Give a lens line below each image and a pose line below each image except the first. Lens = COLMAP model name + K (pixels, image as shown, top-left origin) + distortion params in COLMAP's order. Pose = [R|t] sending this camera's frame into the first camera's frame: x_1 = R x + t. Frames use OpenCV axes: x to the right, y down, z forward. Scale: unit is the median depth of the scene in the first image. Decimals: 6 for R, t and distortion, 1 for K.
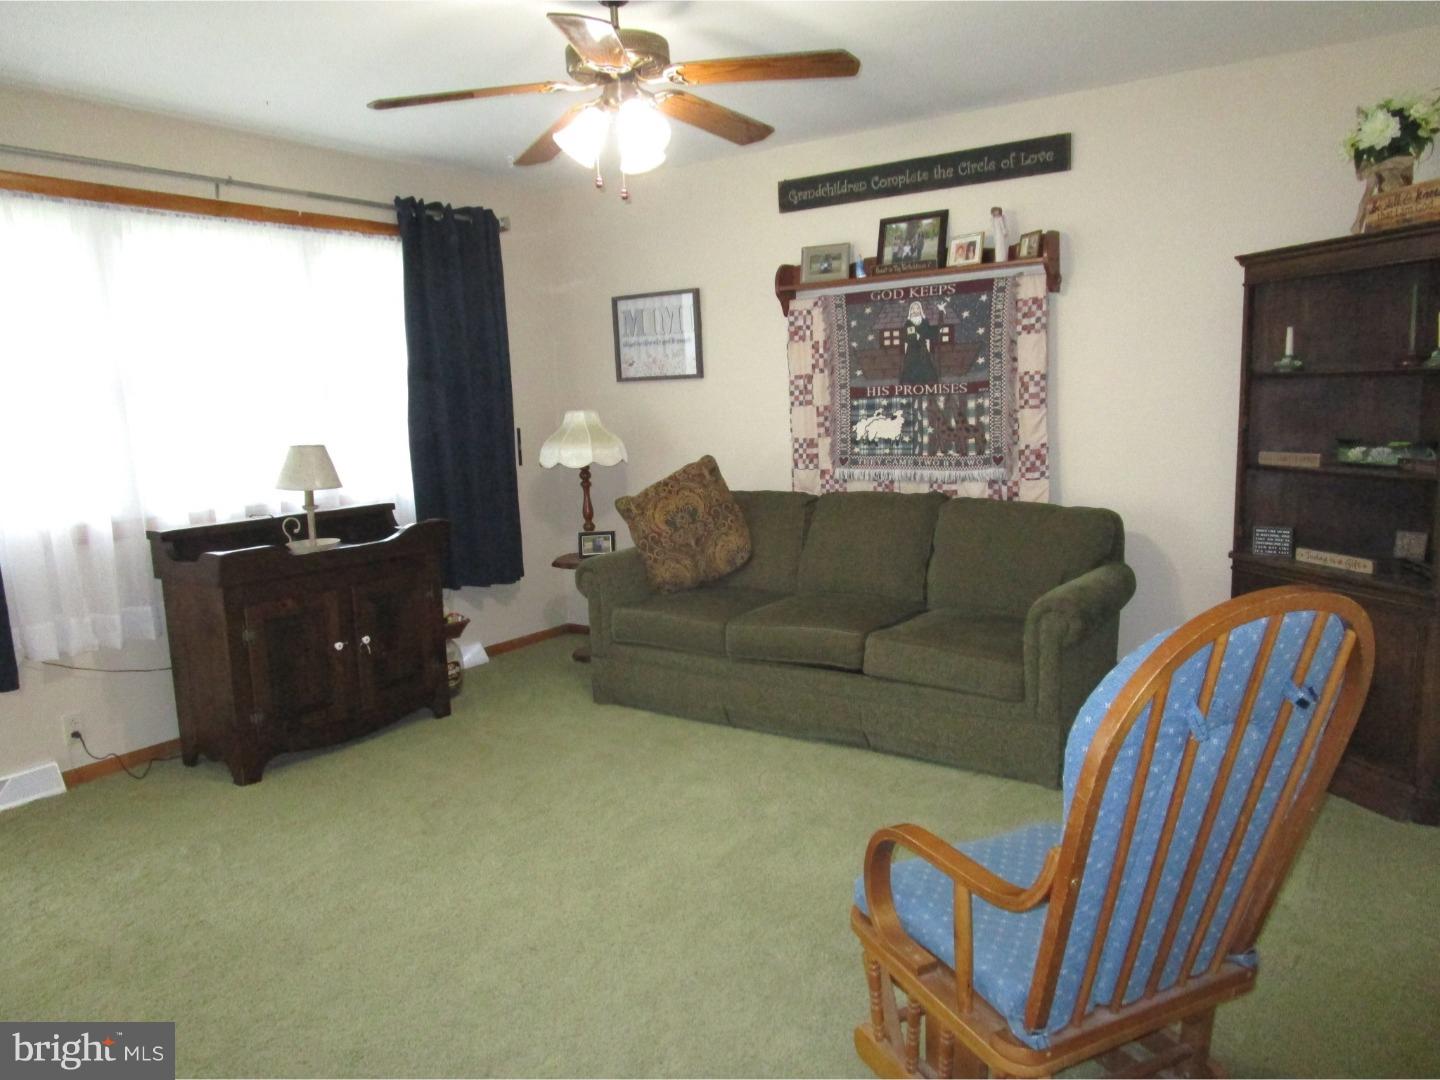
lens RADIAL K [[1039.0, 0, 711.9], [0, 1039.0, 533.1], [0, 0, 1]] dist [-0.015699, 0.009831]
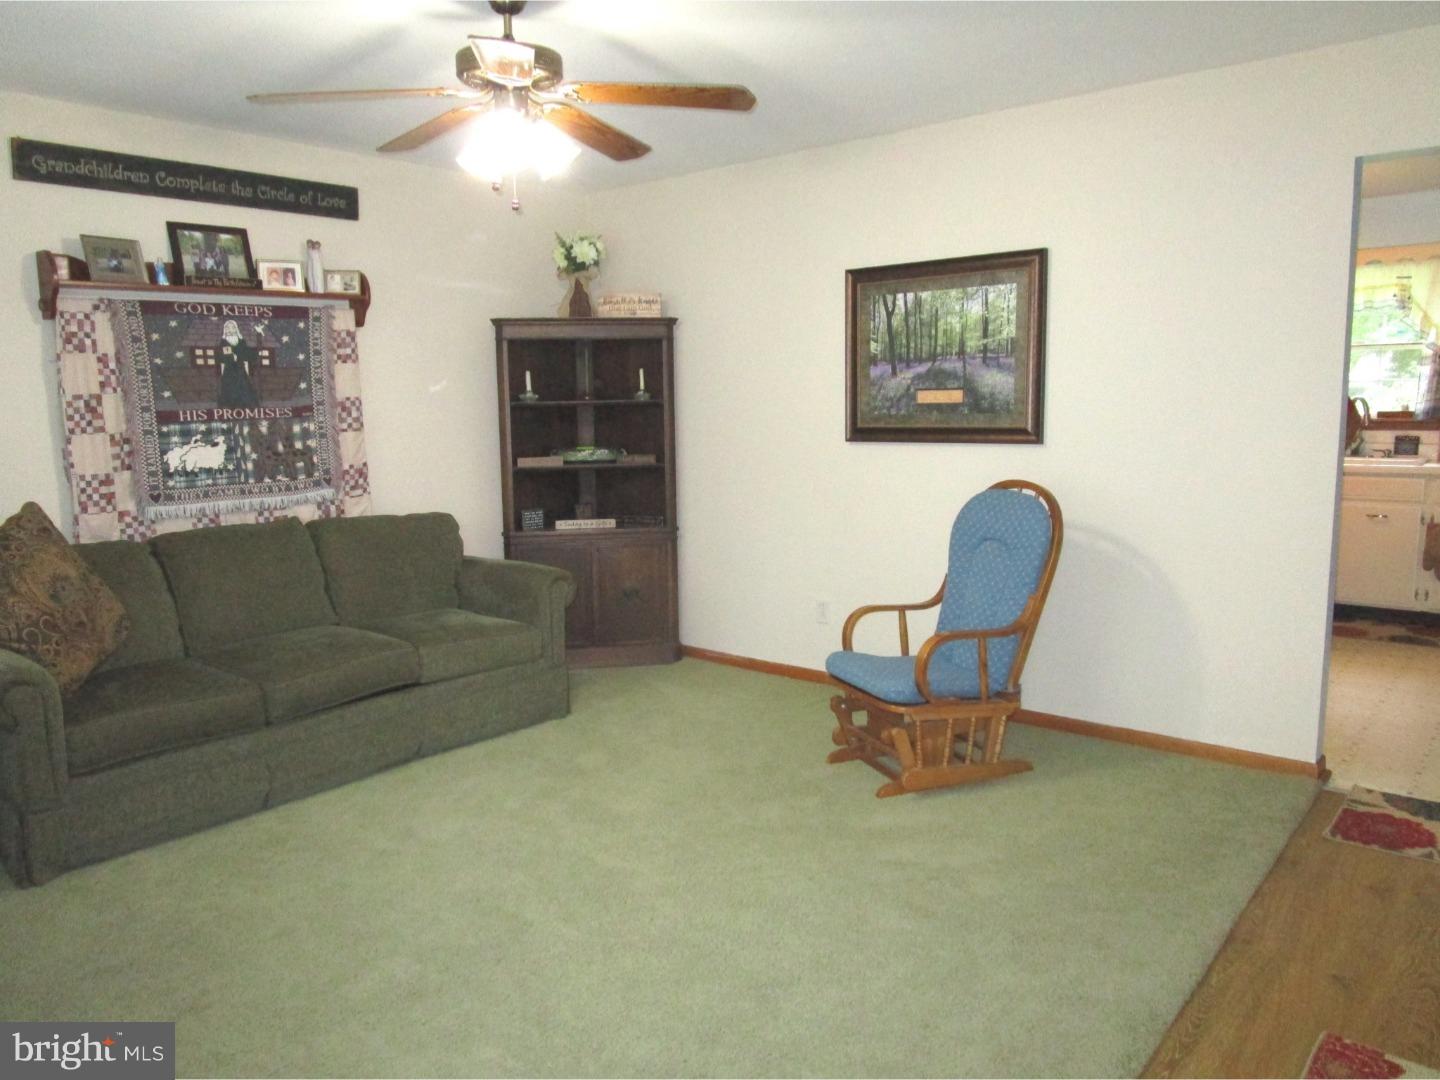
lens RADIAL K [[1039.0, 0, 711.9], [0, 1039.0, 533.1], [0, 0, 1]] dist [-0.015699, 0.009831]
pose [[0.102816, -0.101059, 0.989553, -0.694311], [0.143747, 0.985892, 0.085750, -0.050350], [-0.984259, 0.133429, 0.115893, 0.482040]]
